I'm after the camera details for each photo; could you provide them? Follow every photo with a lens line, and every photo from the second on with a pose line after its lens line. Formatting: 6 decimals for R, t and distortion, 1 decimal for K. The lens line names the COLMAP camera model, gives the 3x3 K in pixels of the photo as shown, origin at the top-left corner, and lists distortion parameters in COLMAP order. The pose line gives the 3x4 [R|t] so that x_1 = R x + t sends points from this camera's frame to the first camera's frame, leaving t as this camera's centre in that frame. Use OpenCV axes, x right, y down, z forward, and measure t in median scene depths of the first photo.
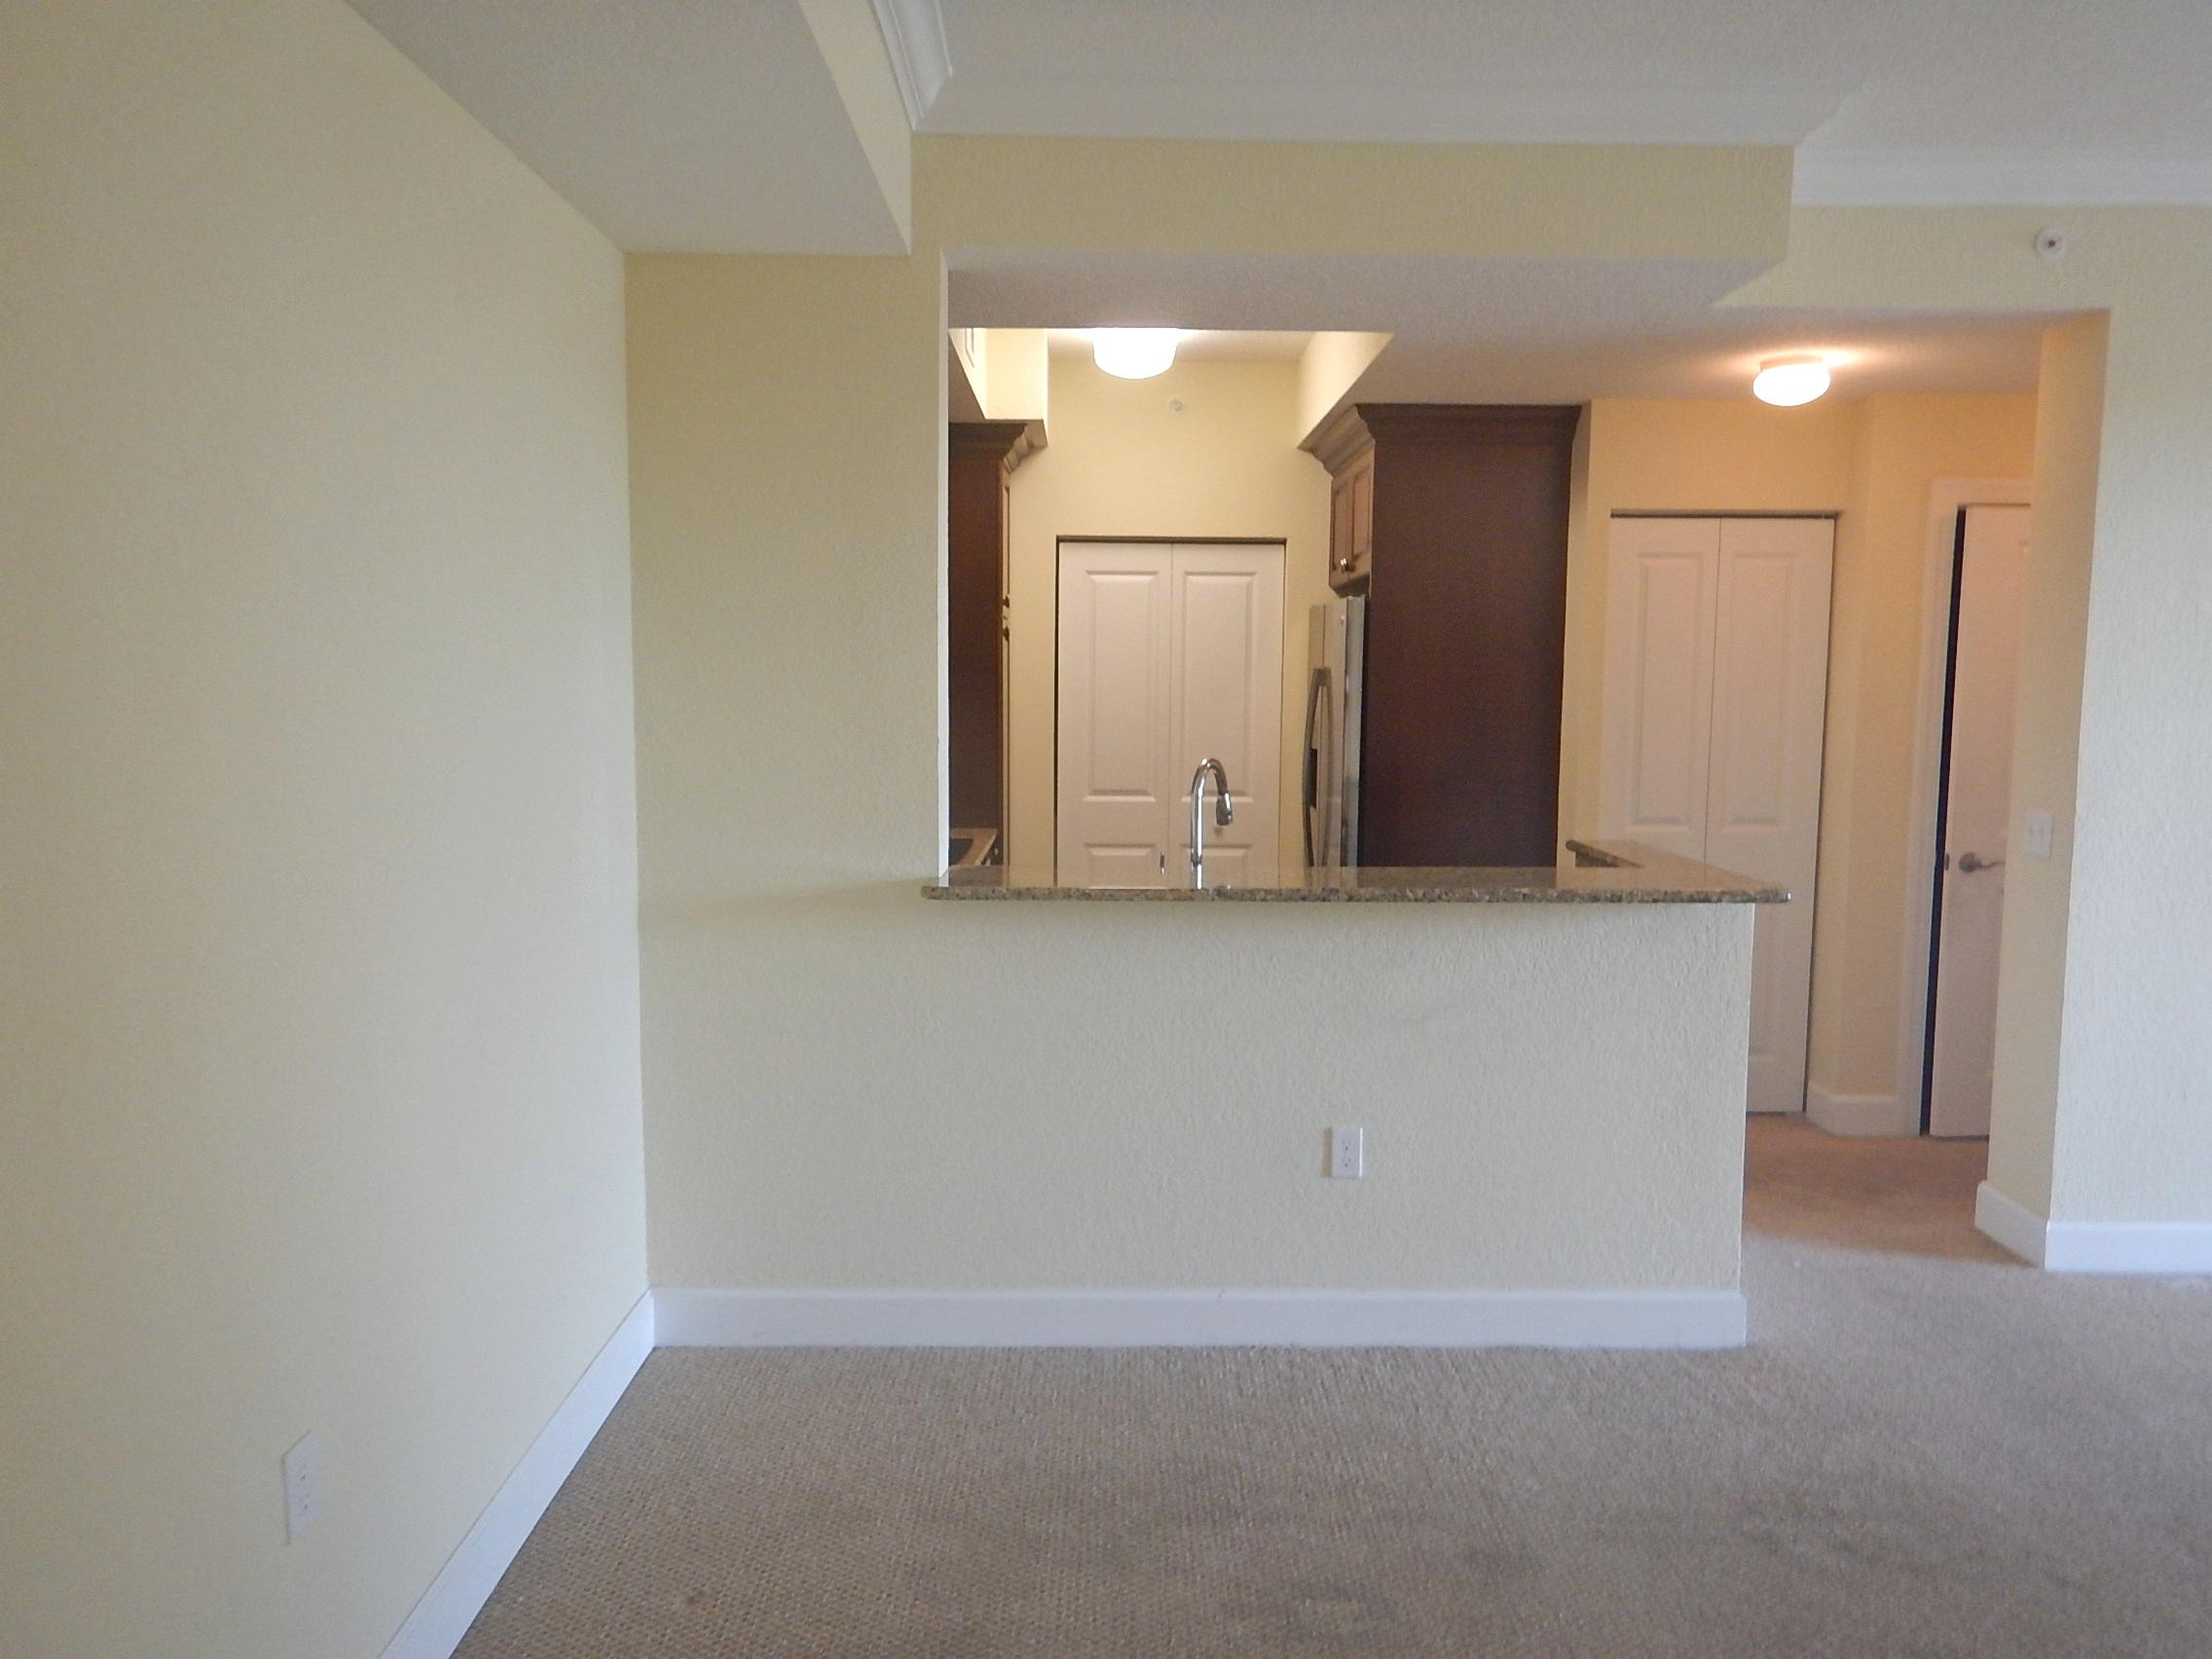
lens RADIAL K [[1601.5, 0, 1144.4], [0, 1601.5, 808.9], [0, 0, 1]] dist [0.021061, -0.009774]
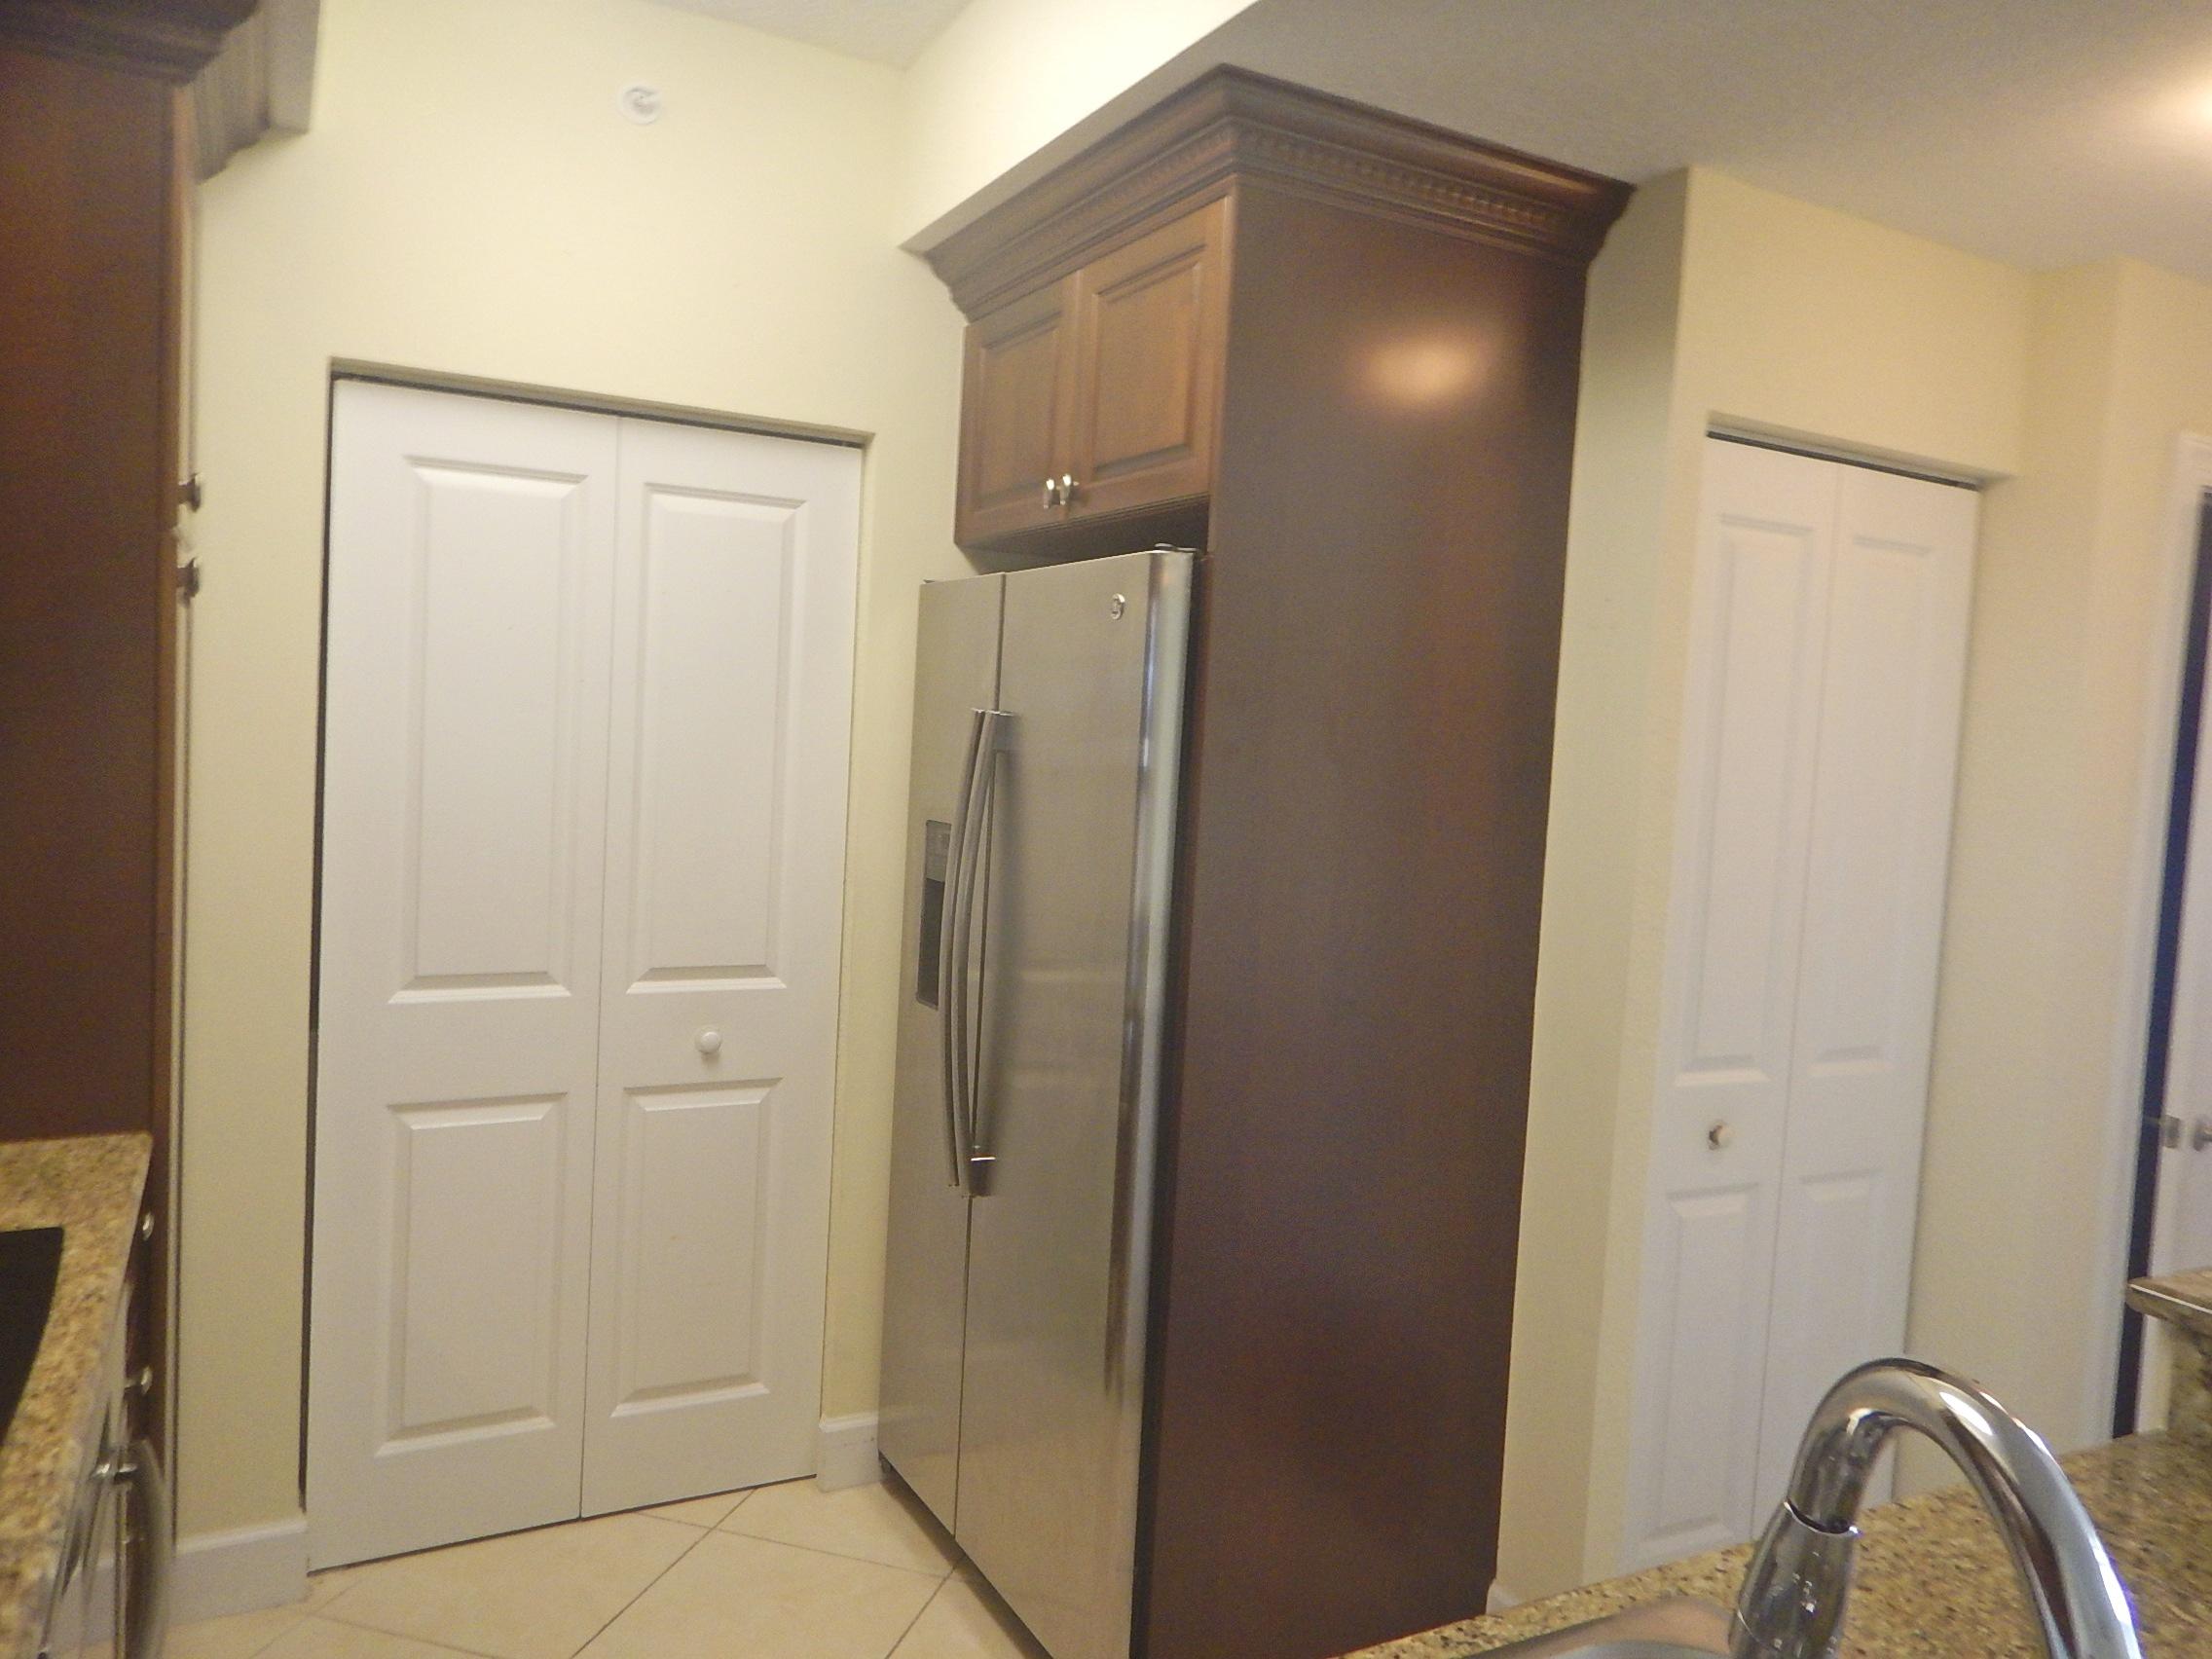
lens RADIAL K [[1601.5, 0, 1109.0], [0, 1601.5, 823.8], [0, 0, 1]] dist [0.021061, -0.009774]
pose [[0.904148, 0.020252, 0.426739, -0.048756], [-0.015910, 0.999779, -0.013737, -0.048242], [-0.426923, 0.005631, 0.904270, 0.541508]]
